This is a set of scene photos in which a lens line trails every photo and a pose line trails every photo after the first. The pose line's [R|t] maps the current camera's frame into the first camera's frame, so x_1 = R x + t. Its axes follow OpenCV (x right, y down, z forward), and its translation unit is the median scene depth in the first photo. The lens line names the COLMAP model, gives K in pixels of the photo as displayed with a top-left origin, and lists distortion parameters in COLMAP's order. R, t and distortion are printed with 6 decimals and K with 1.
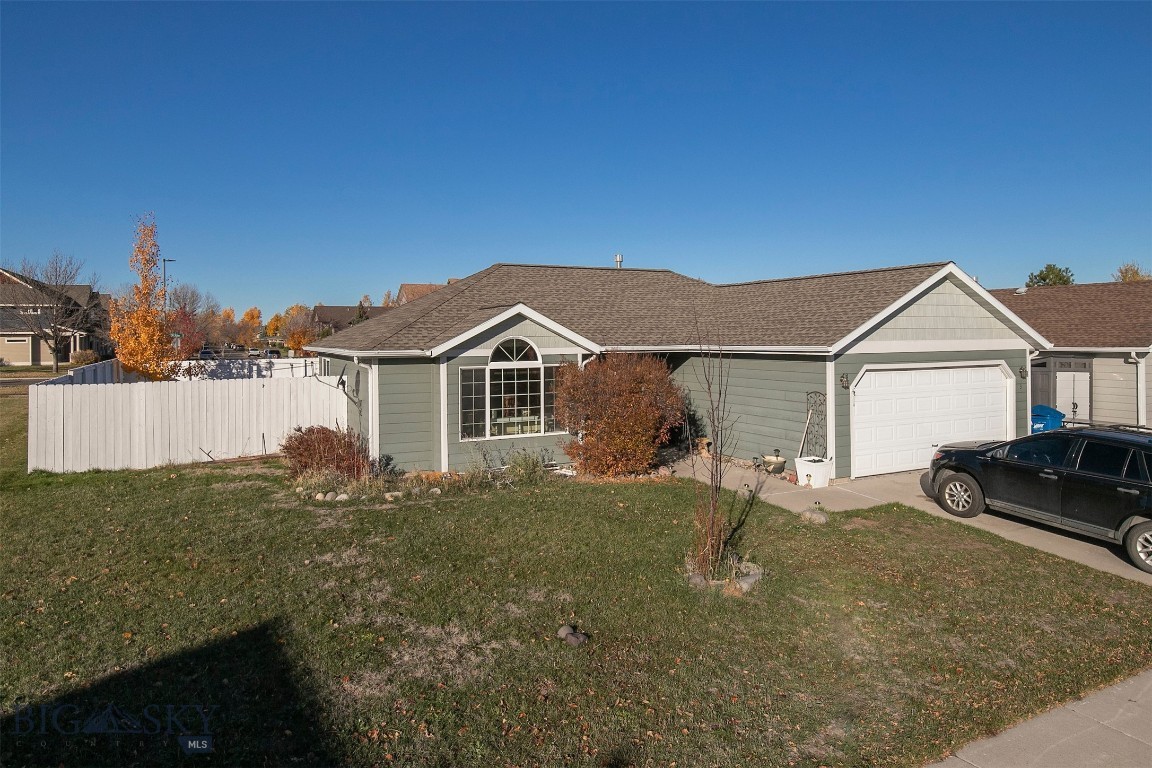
lens RADIAL K [[662.1, 0, 577.0], [0, 662.1, 372.2], [0, 0, 1]] dist [-0.004263, -0.000351]
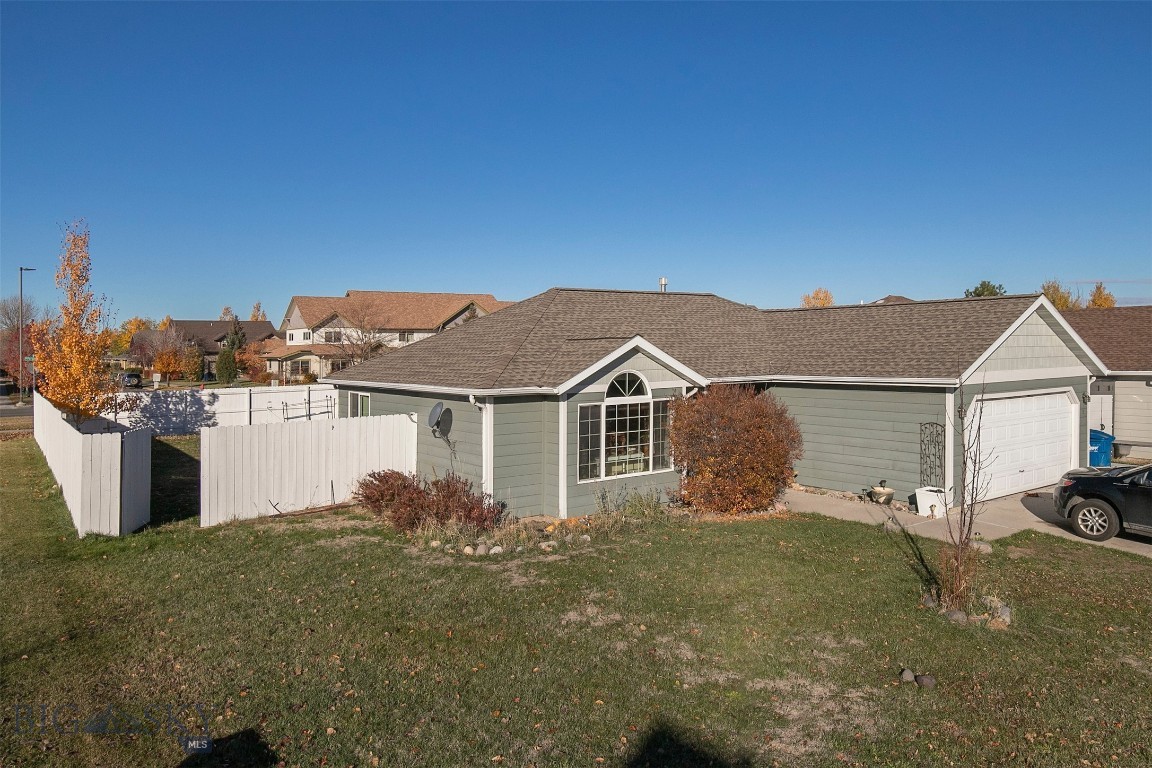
lens RADIAL K [[726.1, 0, 575.6], [0, 726.1, 390.9], [0, 0, 1]] dist [-0.005921, -0.000963]
pose [[0.989227, -0.015230, 0.145597, -0.321033], [0.015366, 0.999882, 0.000194, -0.025910], [-0.145583, 0.002045, 0.989344, -0.015970]]
